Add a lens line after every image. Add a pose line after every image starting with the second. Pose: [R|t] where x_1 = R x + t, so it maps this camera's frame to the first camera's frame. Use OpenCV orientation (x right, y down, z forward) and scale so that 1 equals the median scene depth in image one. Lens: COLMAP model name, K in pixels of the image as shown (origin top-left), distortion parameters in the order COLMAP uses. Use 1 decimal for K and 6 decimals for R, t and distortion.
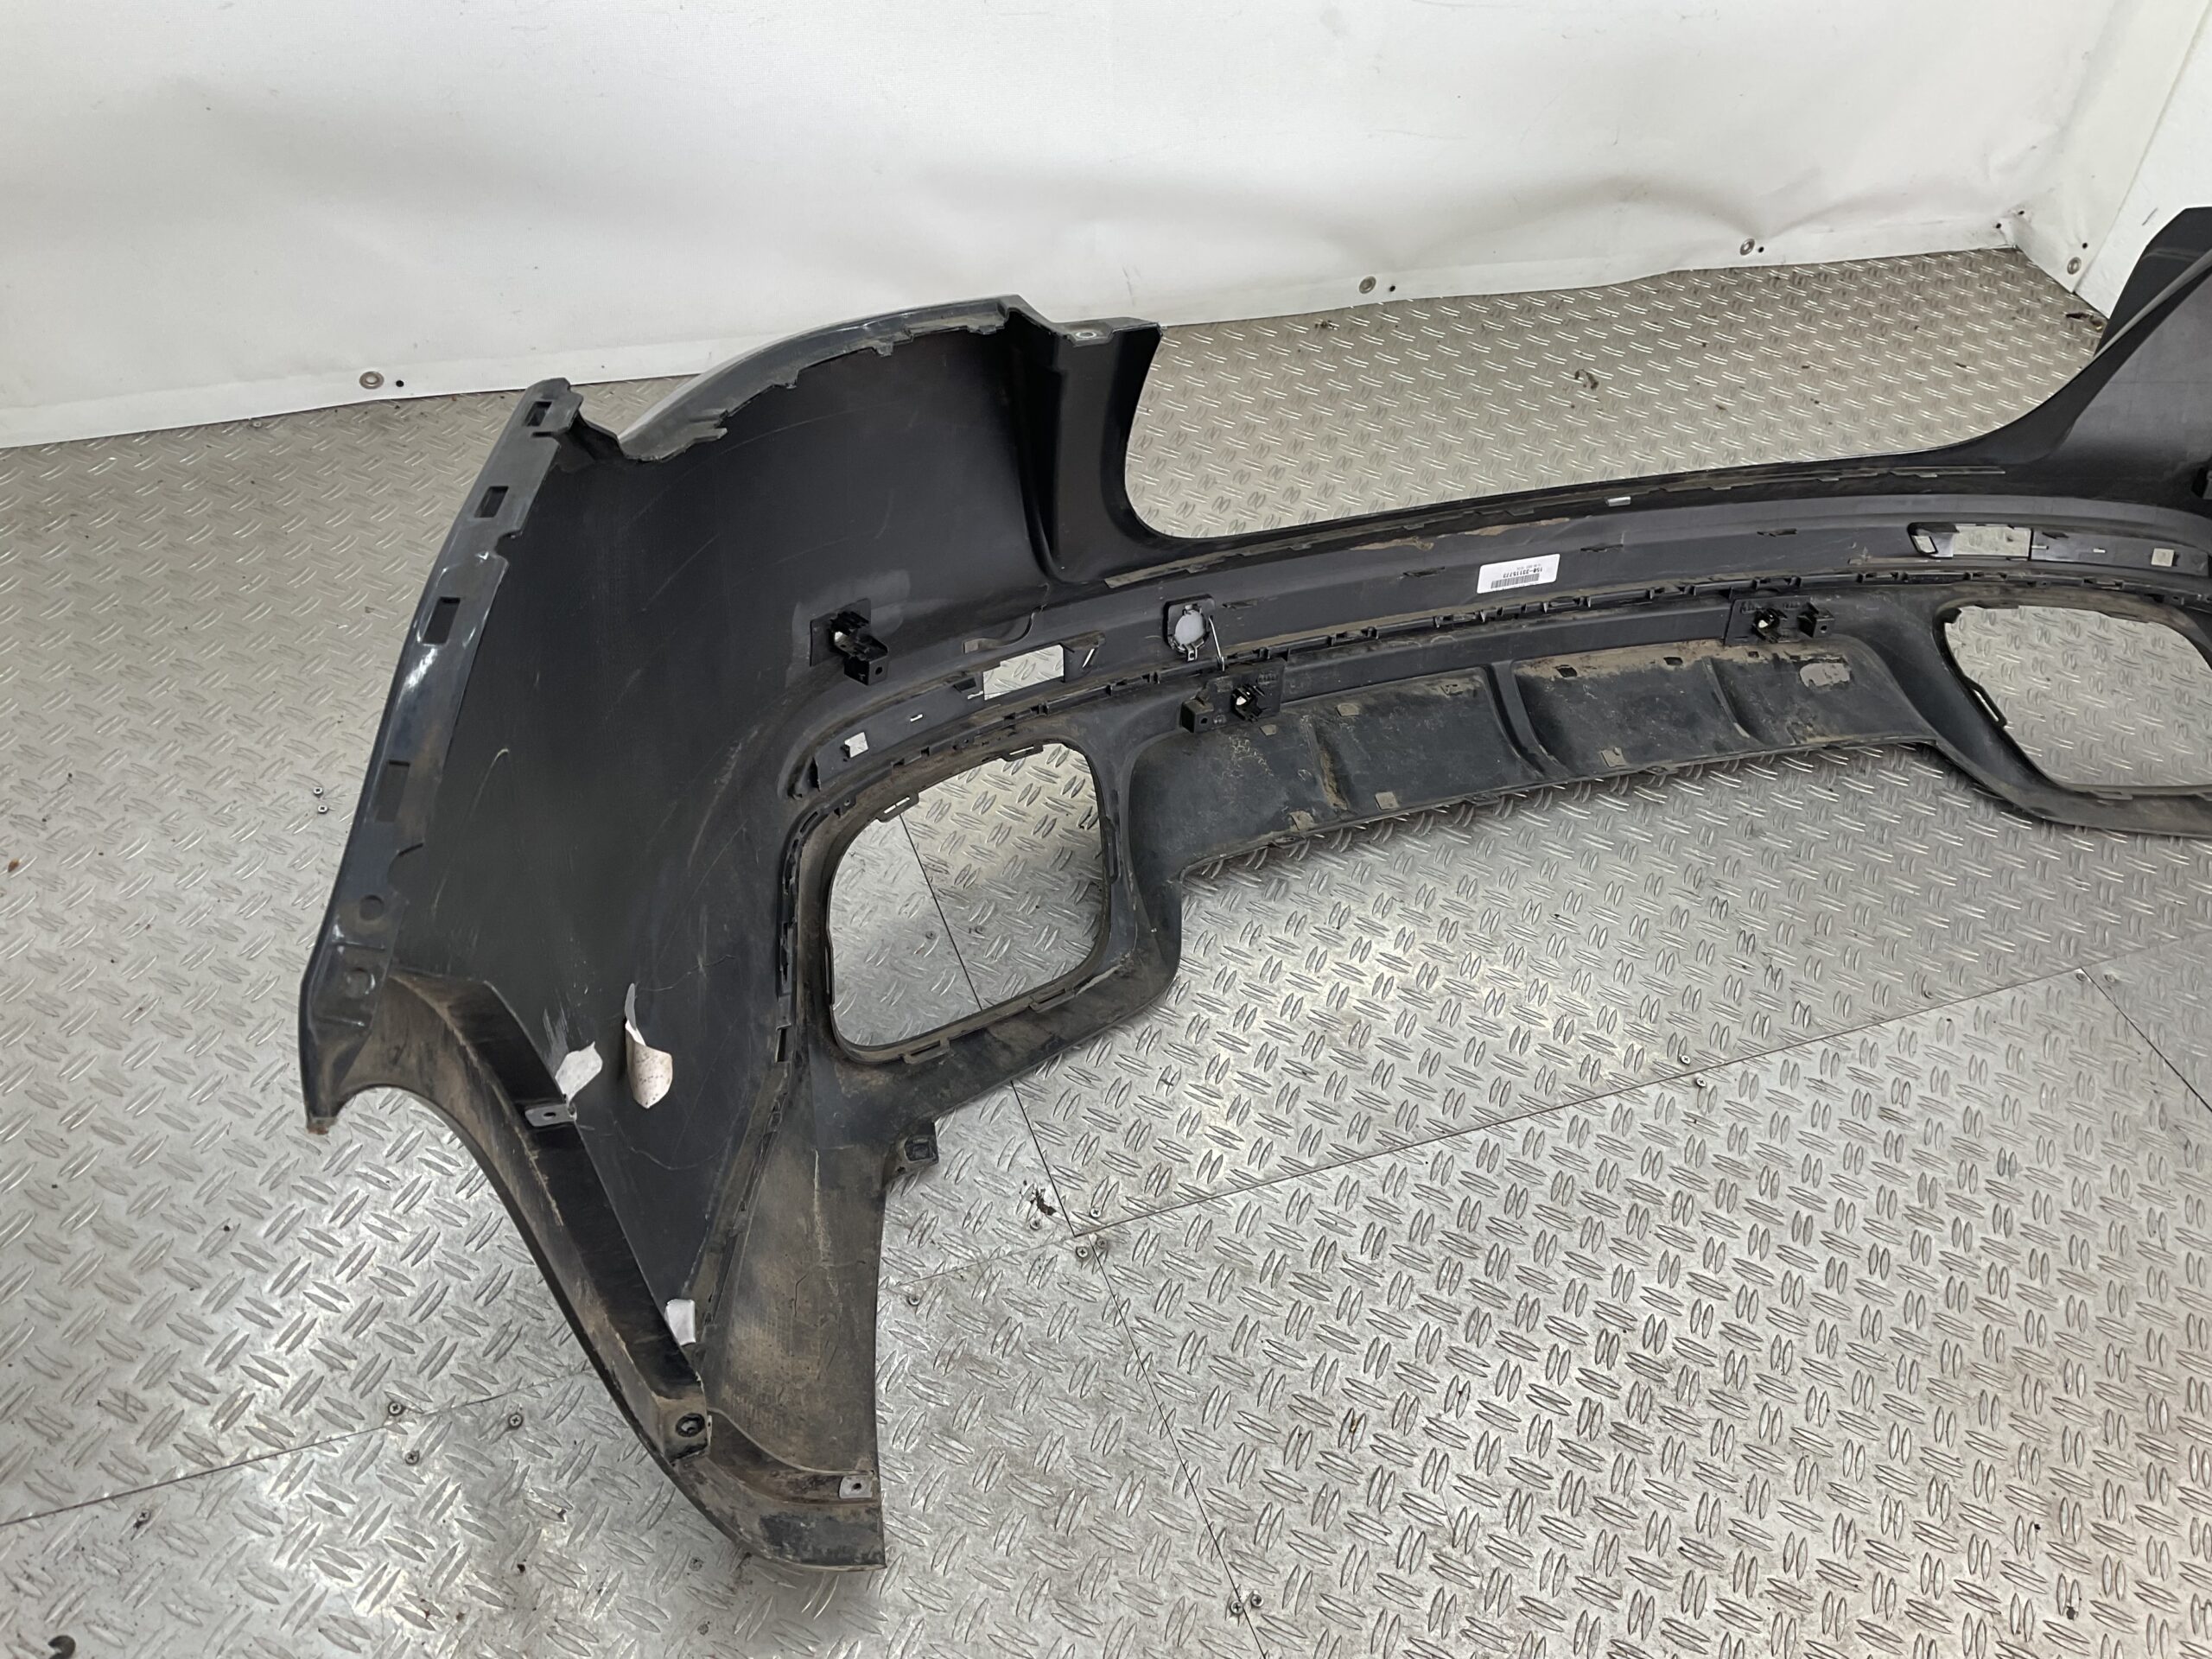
lens RADIAL K [[1805.3, 0, 1109.4], [0, 1805.3, 828.3], [0, 0, 1]] dist [0.066928, -0.121697]
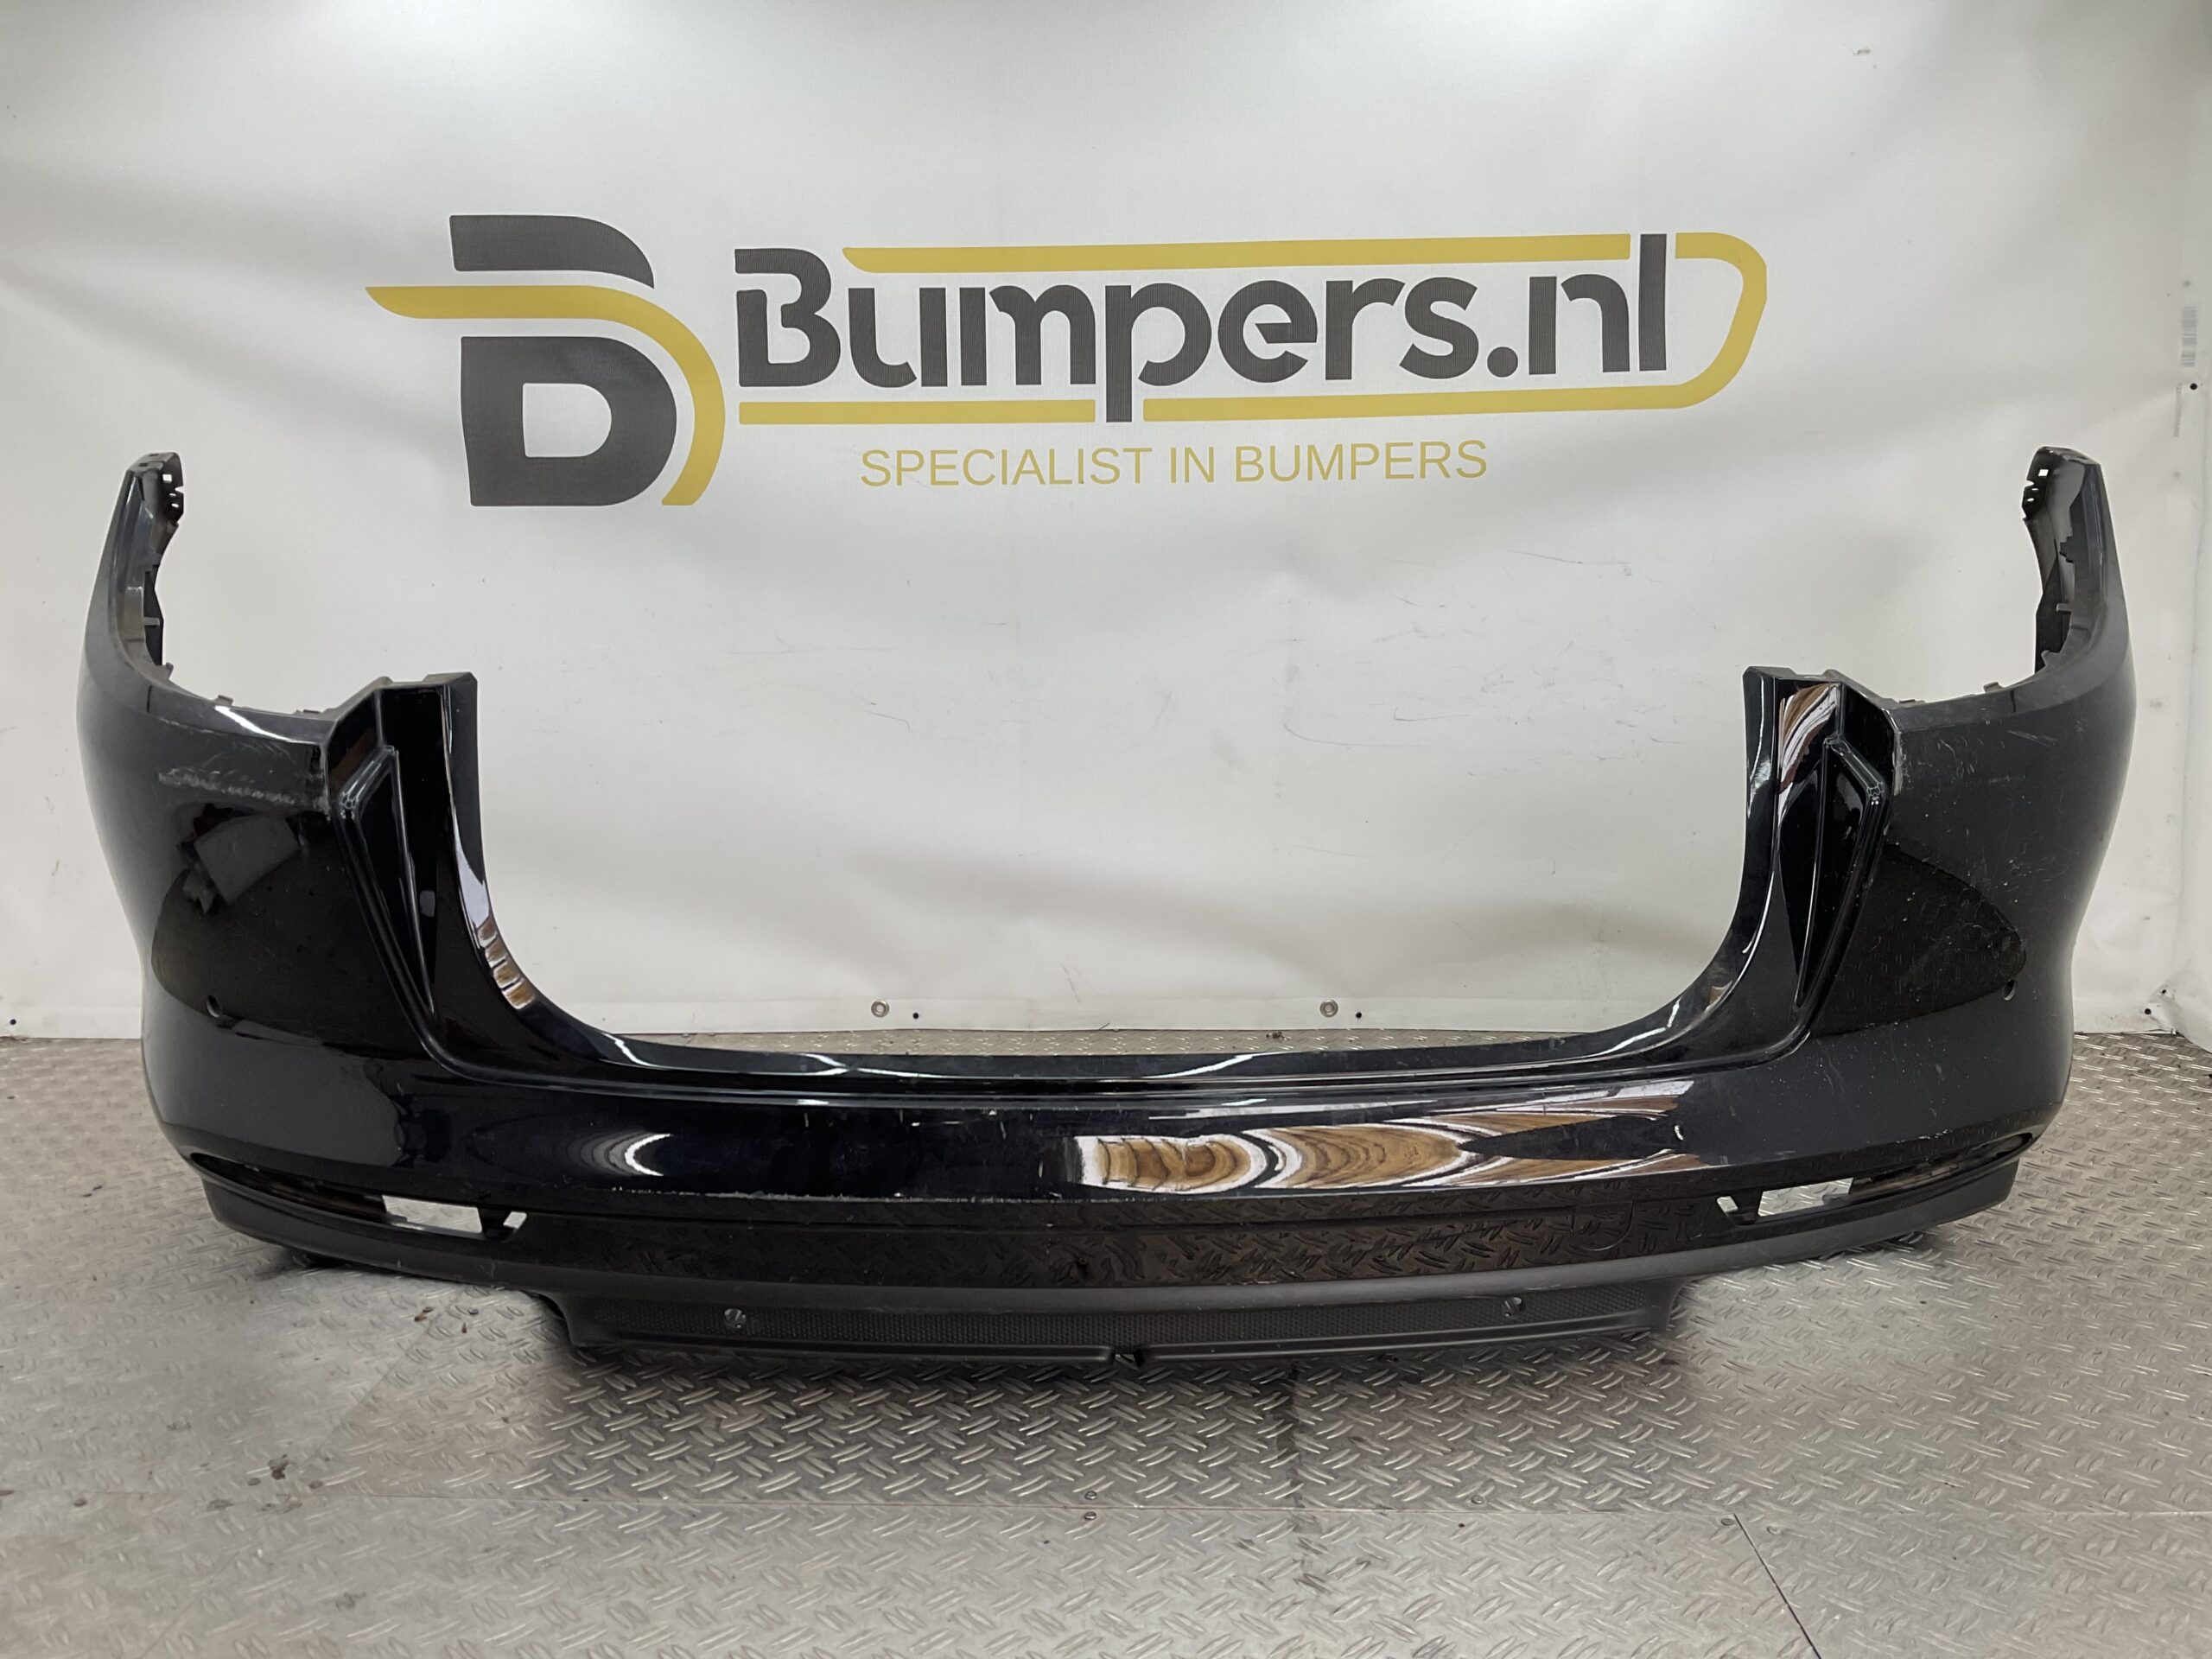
lens RADIAL K [[1828.7, 0, 1081.3], [0, 1828.7, 827.7], [0, 0, 1]] dist [0.064030, -0.064774]
pose [[0.916422, -0.061967, -0.395388, 0.660564], [-0.192107, 0.798573, -0.570418, 0.367758], [0.351093, 0.598700, 0.719925, 0.210955]]
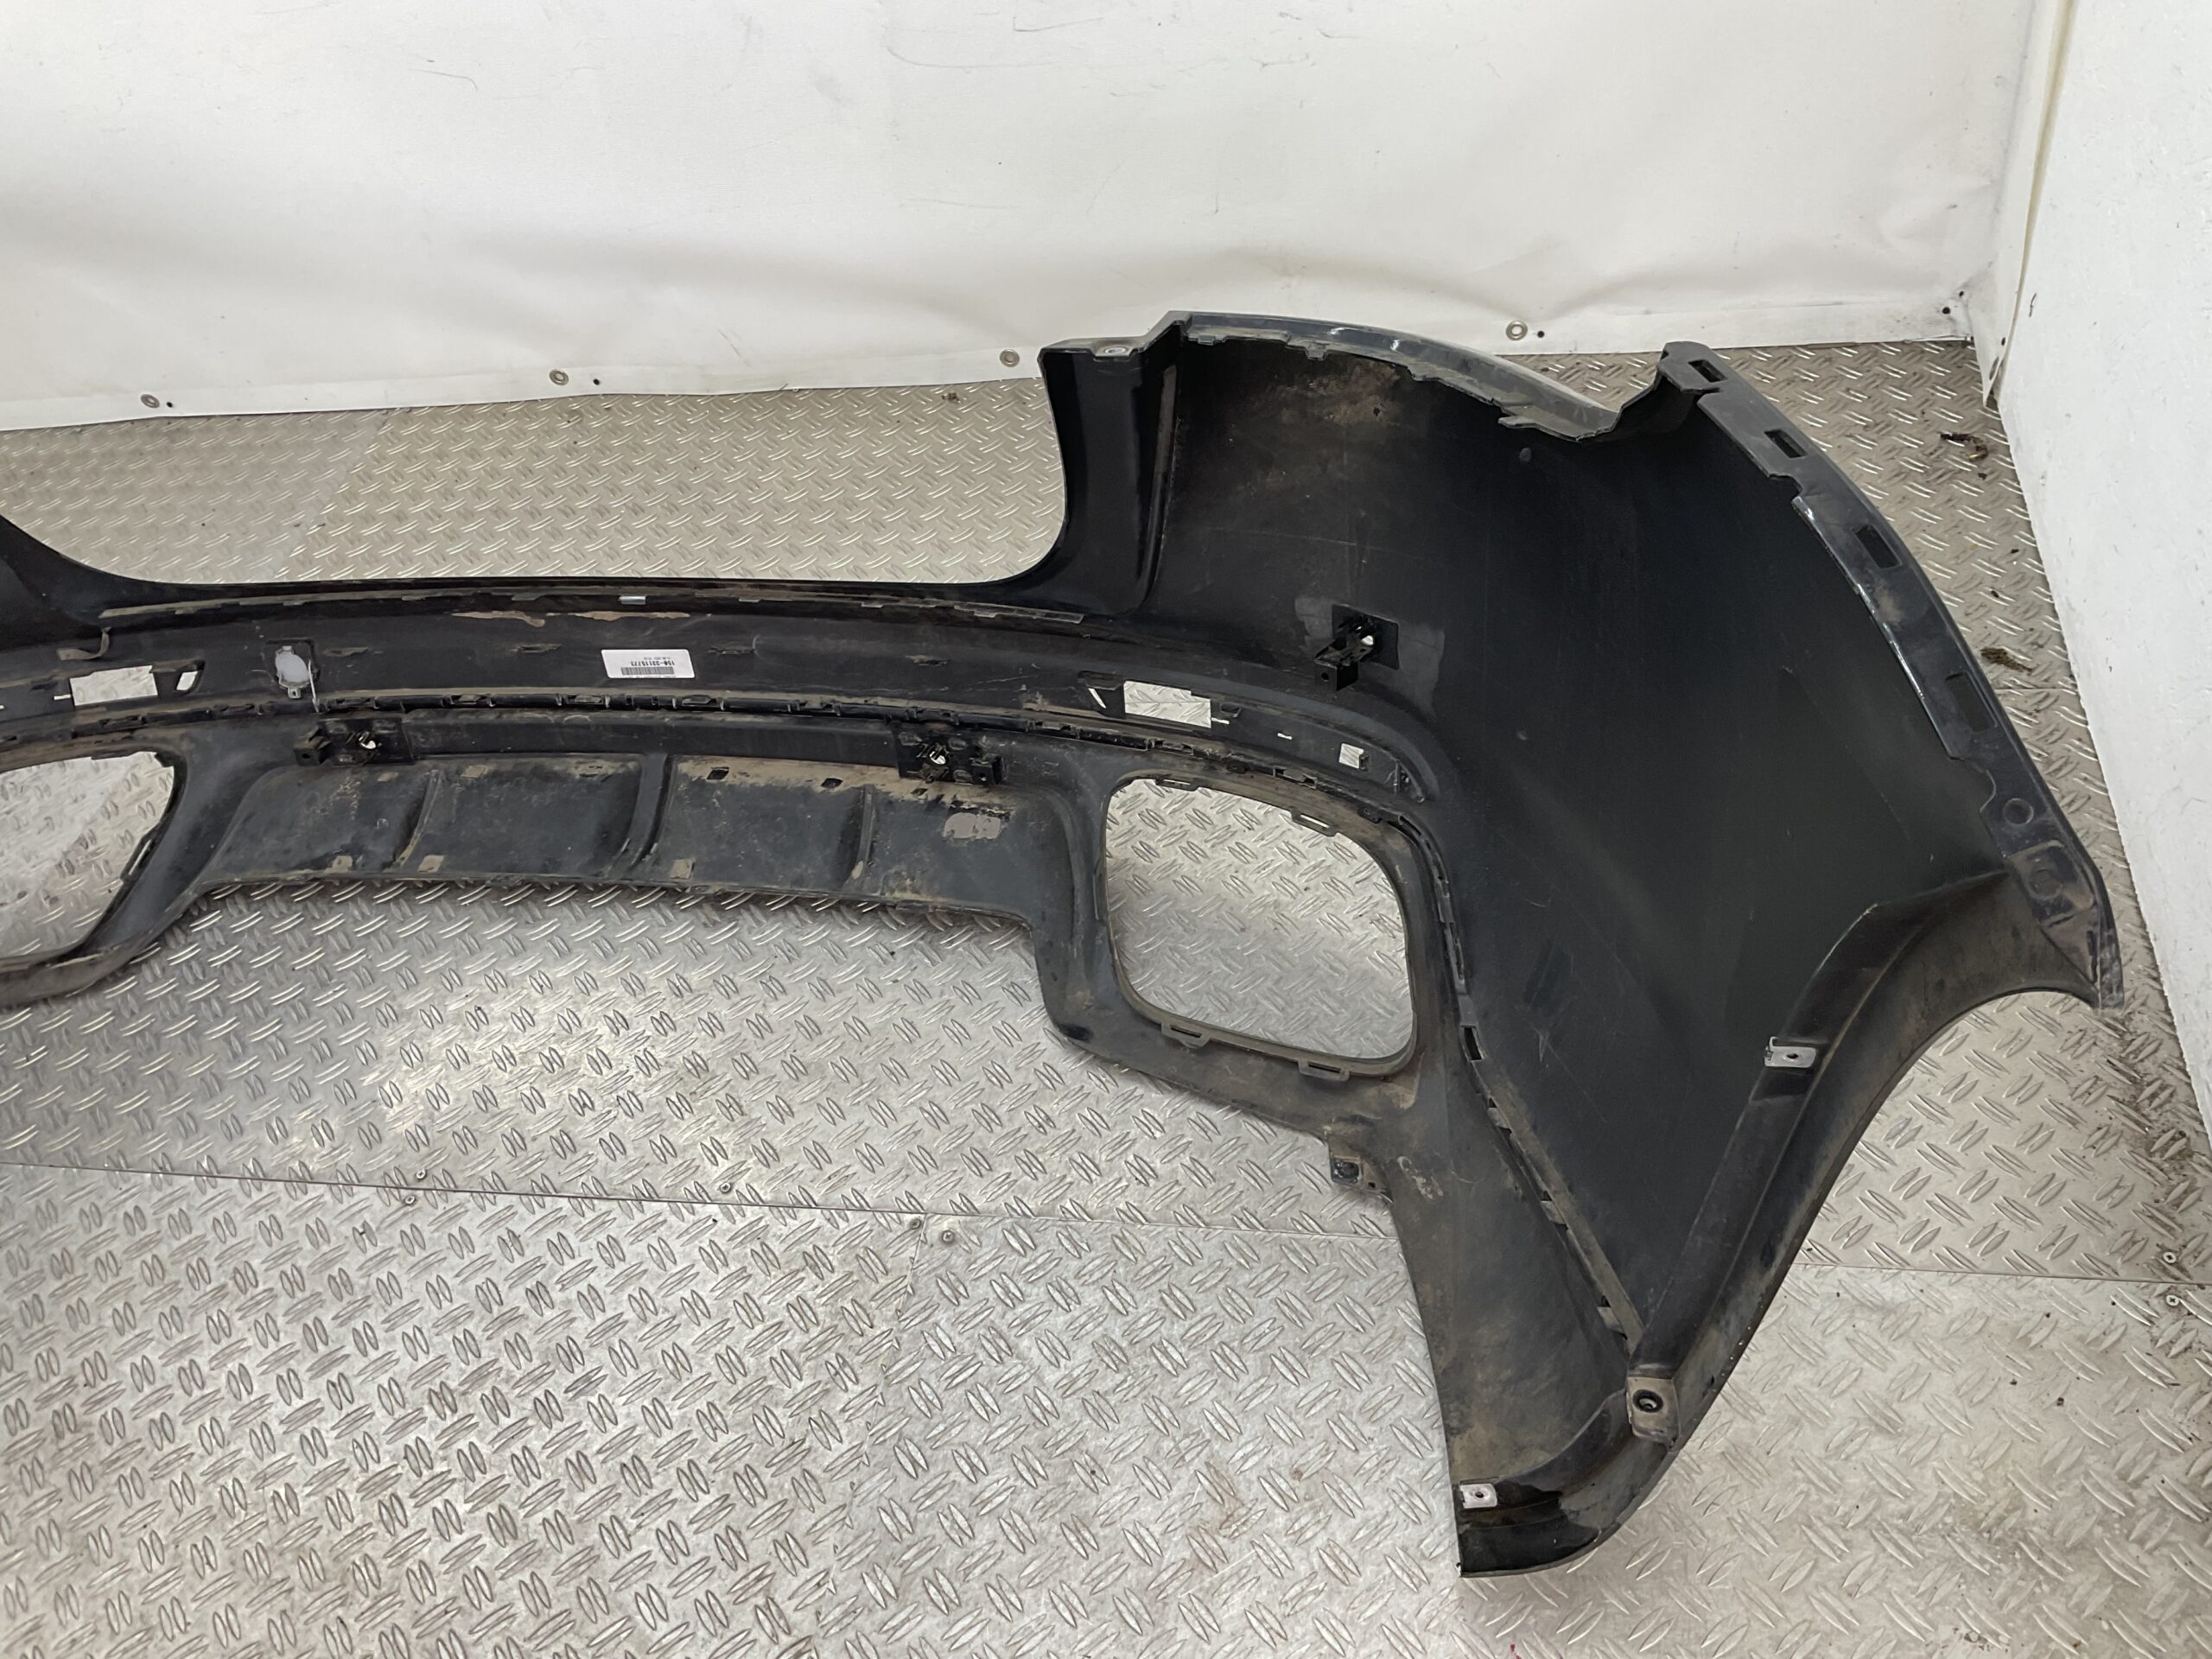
lens RADIAL K [[1805.3, 0, 1080.2], [0, 1805.3, 823.8], [0, 0, 1]] dist [0.066928, -0.121697]
pose [[0.829860, 0.176672, -0.529263, 1.098276], [-0.183942, 0.982146, 0.039435, -0.159618], [0.526780, 0.064628, 0.847541, 0.355926]]
